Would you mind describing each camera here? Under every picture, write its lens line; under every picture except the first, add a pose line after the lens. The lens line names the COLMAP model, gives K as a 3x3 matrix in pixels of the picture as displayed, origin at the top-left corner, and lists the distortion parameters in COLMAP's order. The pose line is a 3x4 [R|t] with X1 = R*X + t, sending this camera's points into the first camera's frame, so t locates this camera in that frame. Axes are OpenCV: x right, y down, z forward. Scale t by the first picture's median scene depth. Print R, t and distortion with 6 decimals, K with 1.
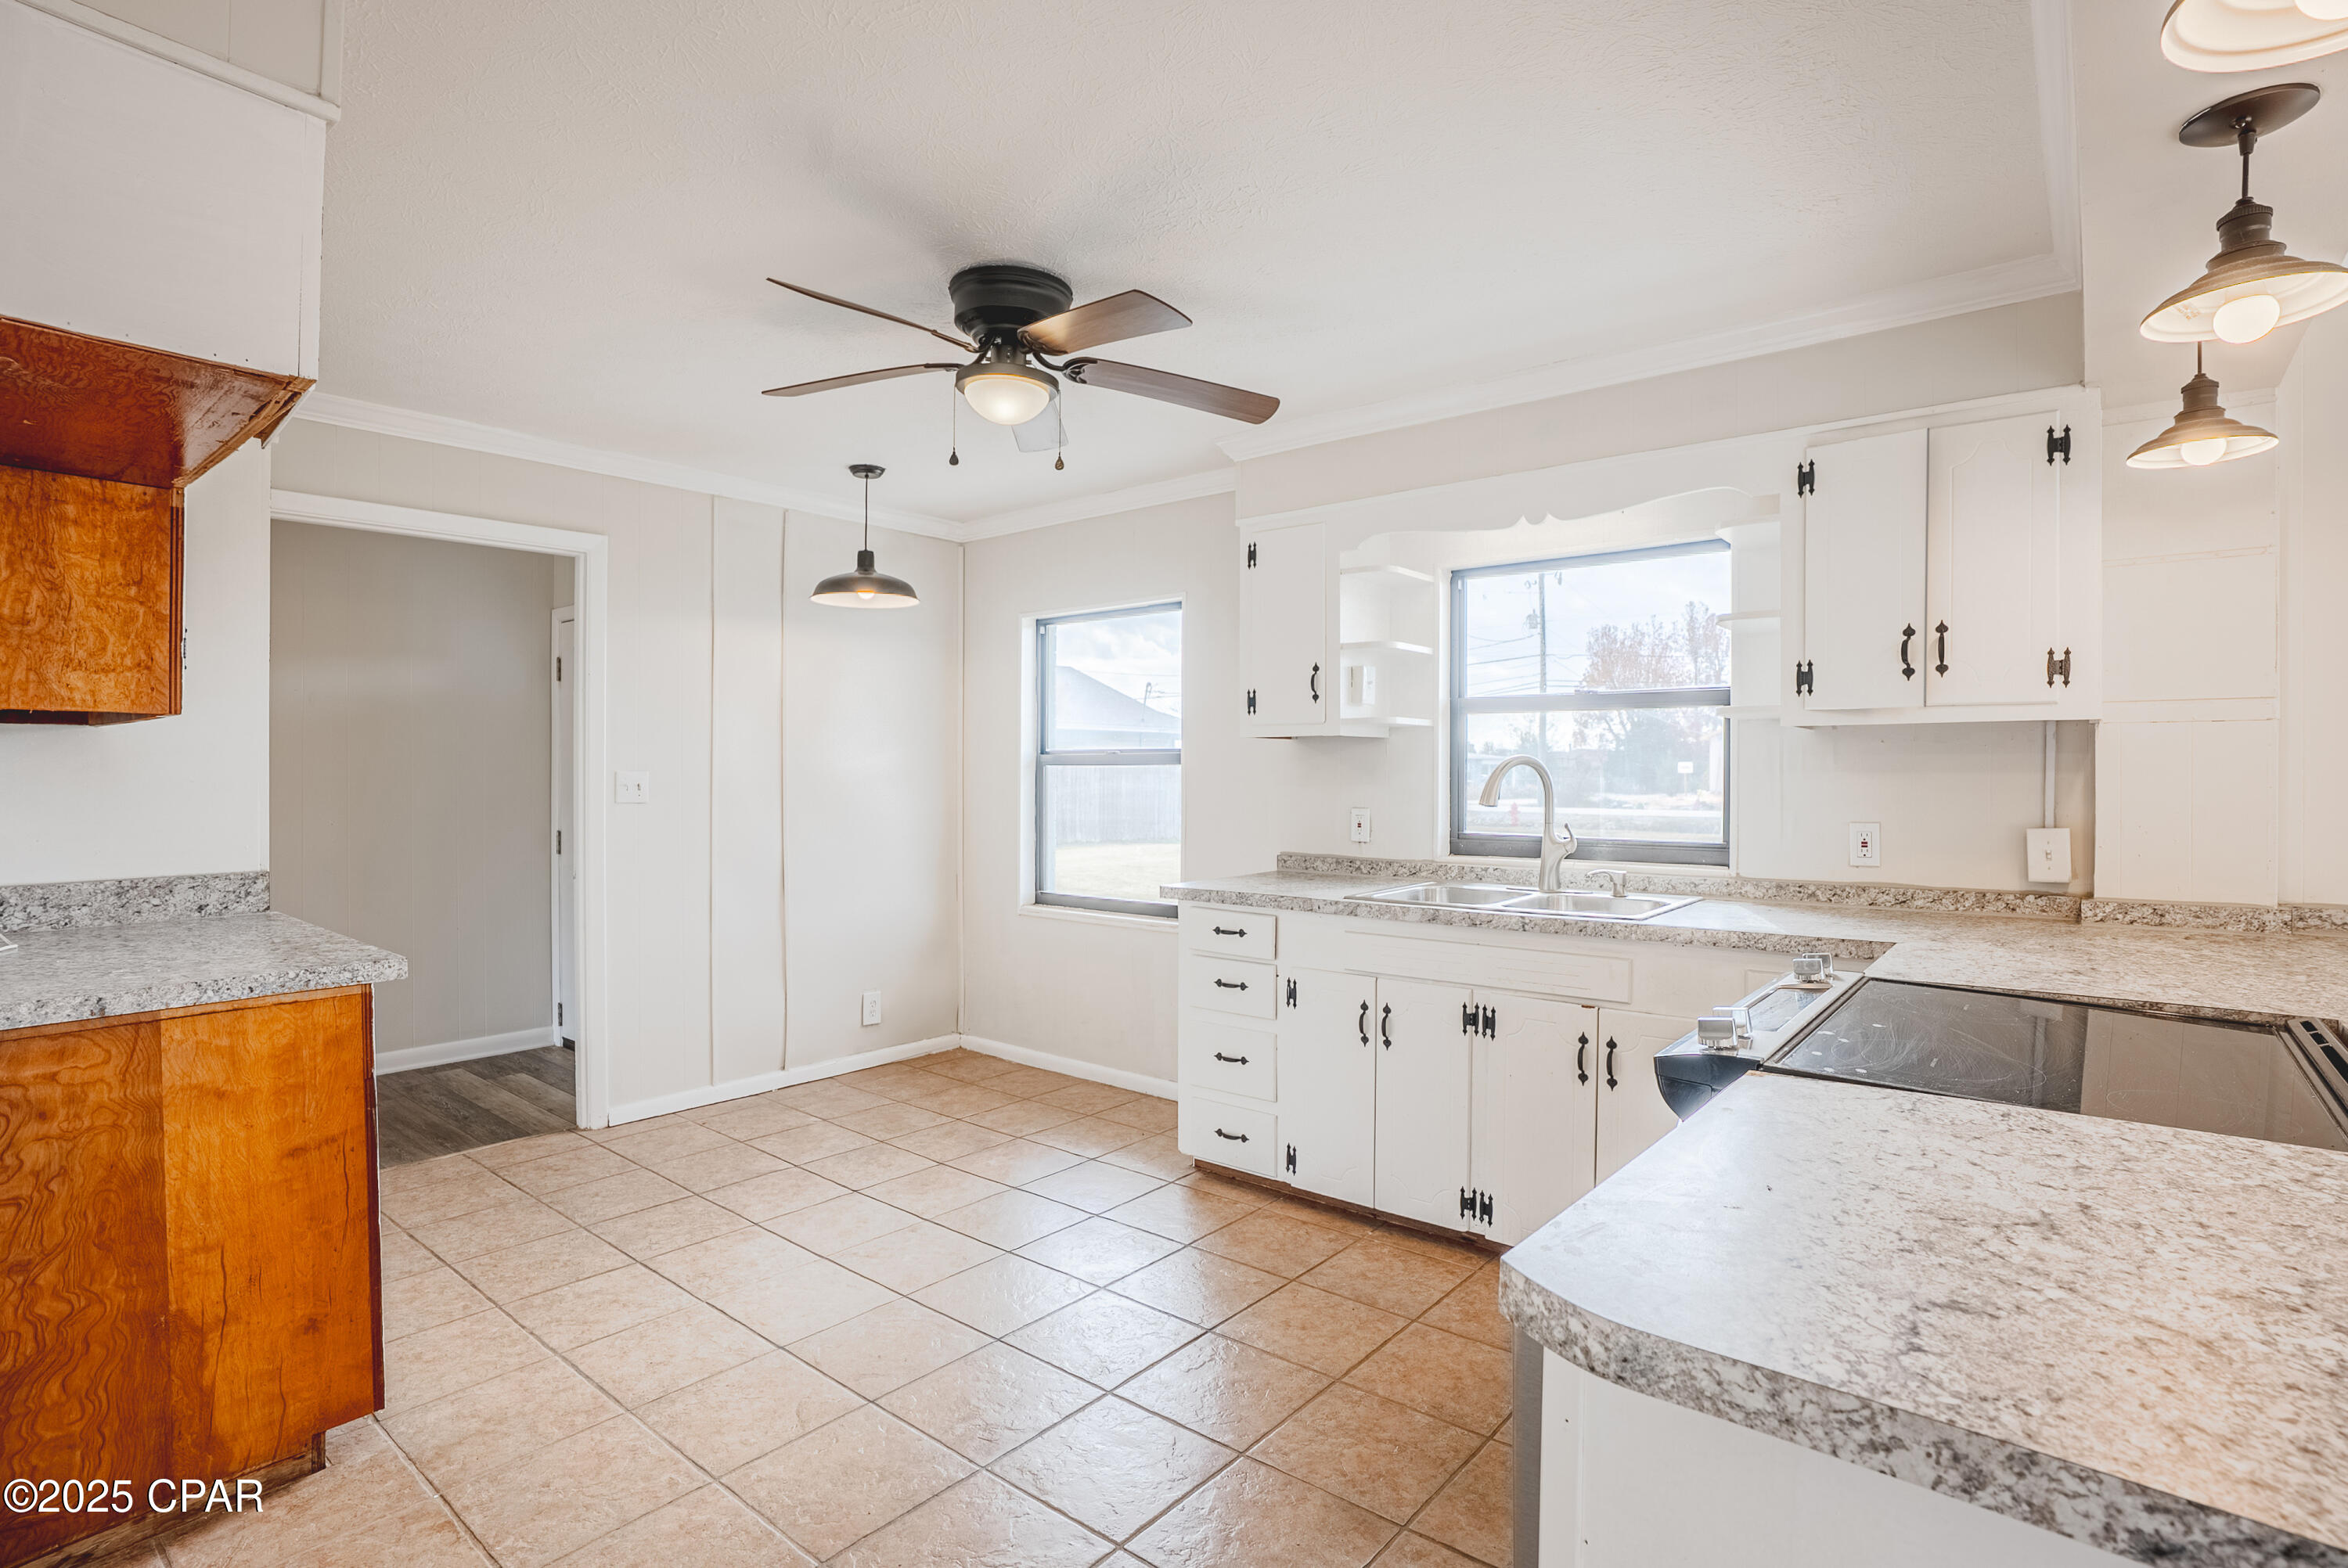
lens RADIAL K [[1124.5, 0, 1175.0], [0, 1124.5, 777.1], [0, 0, 1]] dist [-0.000581, 0.000058]
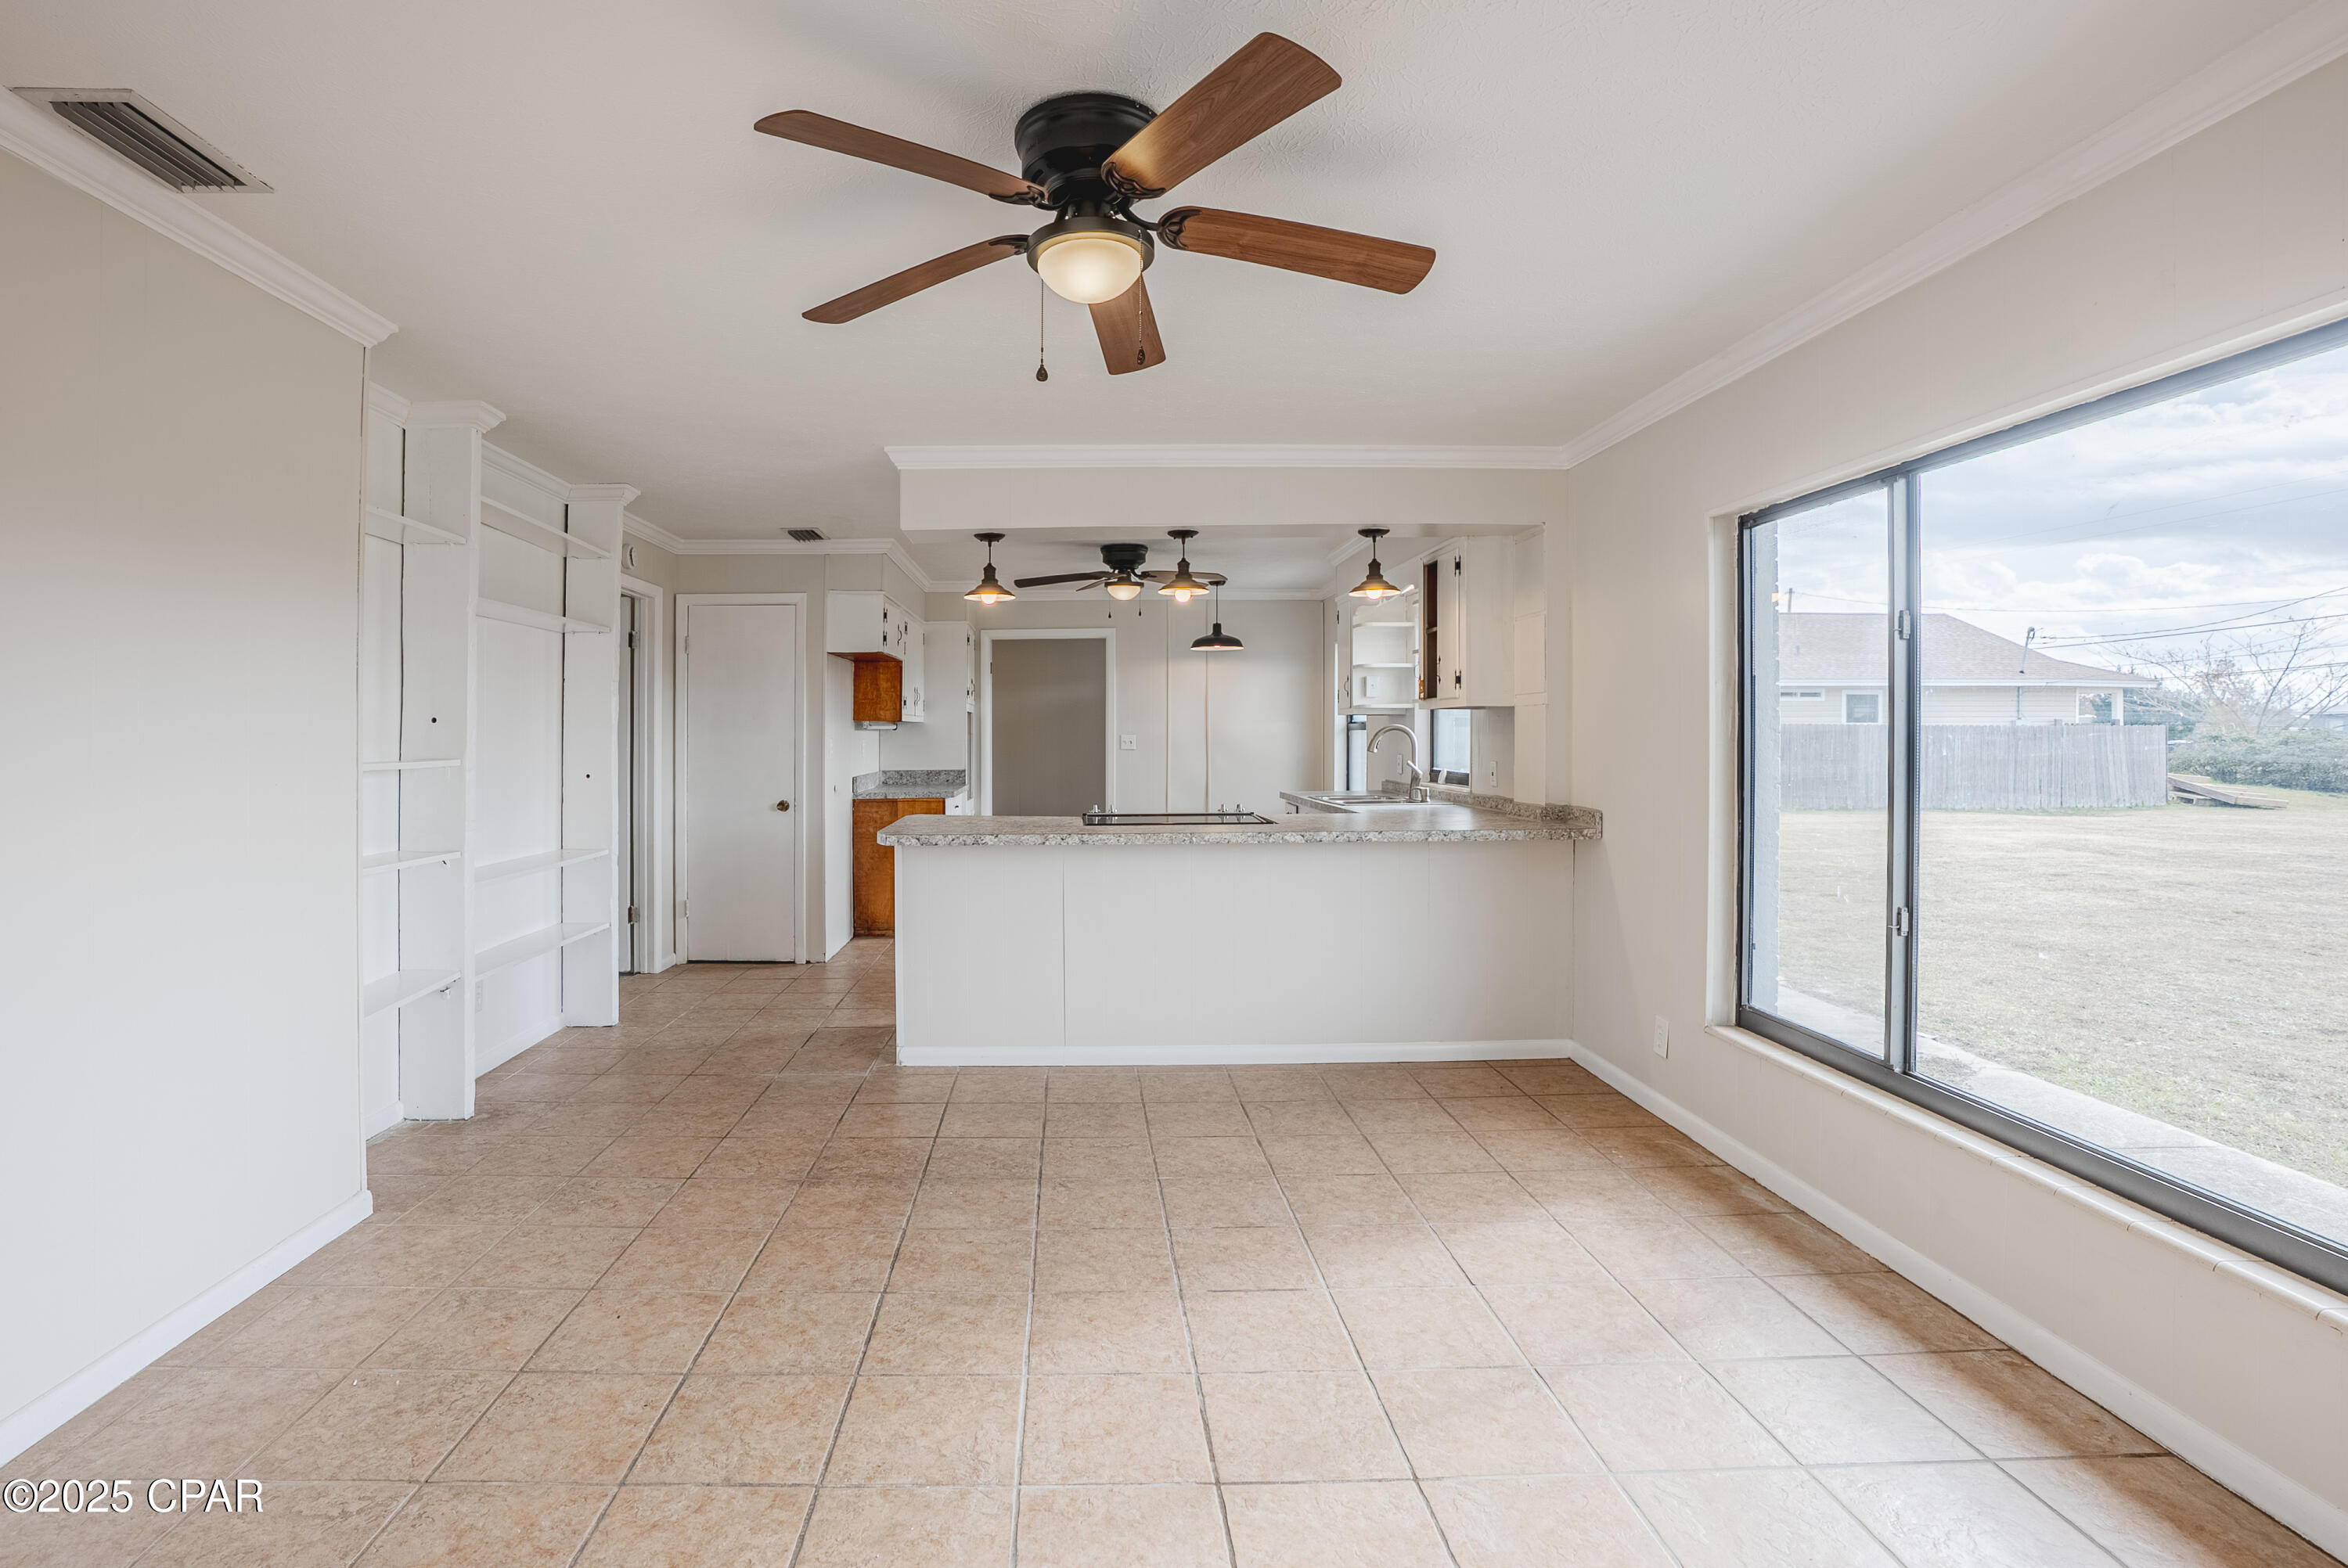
lens RADIAL K [[1113.3, 0, 1168.1], [0, 1113.3, 766.9], [0, 0, 1]] dist [-0.024173, 0.003888]
pose [[0.700286, 0.017107, -0.713658, 1.121860], [-0.005114, 0.999807, 0.018948, 0.013283], [0.713844, -0.009619, 0.700238, -0.446852]]
